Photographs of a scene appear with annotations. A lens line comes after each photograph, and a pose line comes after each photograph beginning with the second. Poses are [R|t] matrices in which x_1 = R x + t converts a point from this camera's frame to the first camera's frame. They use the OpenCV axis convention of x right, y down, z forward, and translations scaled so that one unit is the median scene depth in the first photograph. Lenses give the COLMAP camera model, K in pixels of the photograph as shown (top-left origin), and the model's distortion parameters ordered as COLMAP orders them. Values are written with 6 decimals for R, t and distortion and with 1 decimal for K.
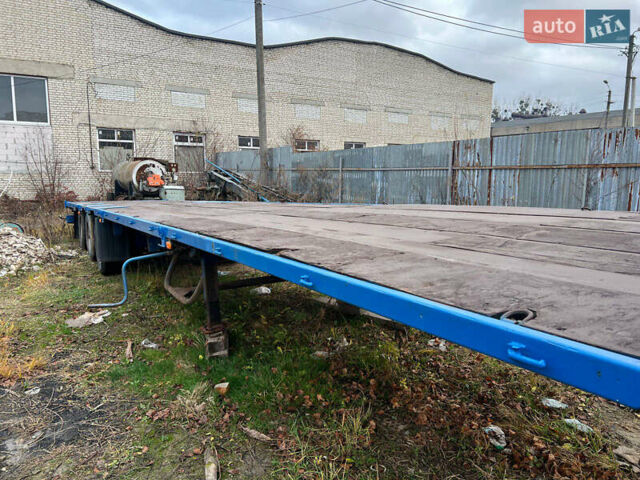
lens RADIAL K [[485.7, 0, 317.7], [0, 485.7, 240.5], [0, 0, 1]] dist [0.038361, -0.031866]
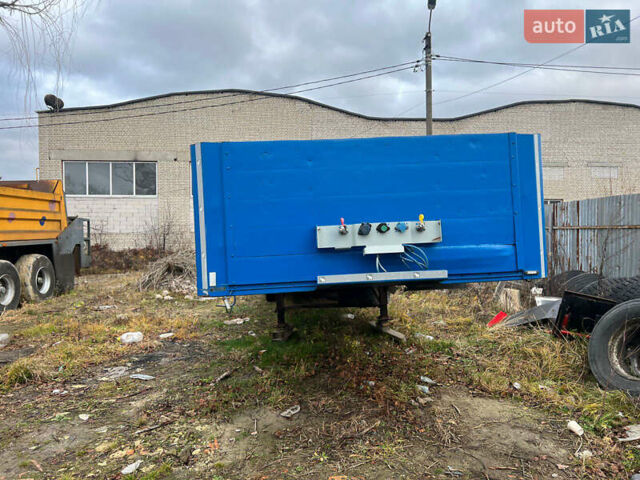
lens RADIAL K [[485.7, 0, 317.8], [0, 485.7, 236.8], [0, 0, 1]] dist [0.038361, -0.031866]
pose [[0.885651, -0.000622, -0.464351, 0.169811], [-0.056837, 0.992335, -0.109733, 0.011628], [0.460860, 0.123577, 0.878827, -0.108601]]
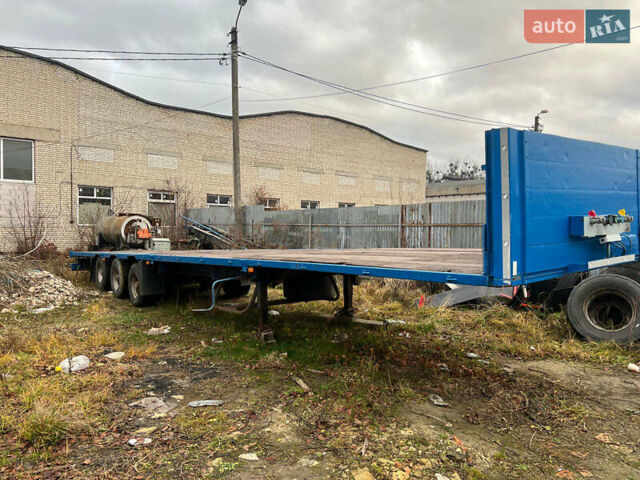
lens RADIAL K [[485.7, 0, 319.8], [0, 485.7, 241.0], [0, 0, 1]] dist [0.038361, -0.031866]
pose [[0.992454, 0.003022, 0.122579, -0.053495], [0.010590, 0.993848, -0.110244, 0.018950], [-0.122158, 0.110710, 0.986317, -0.134282]]
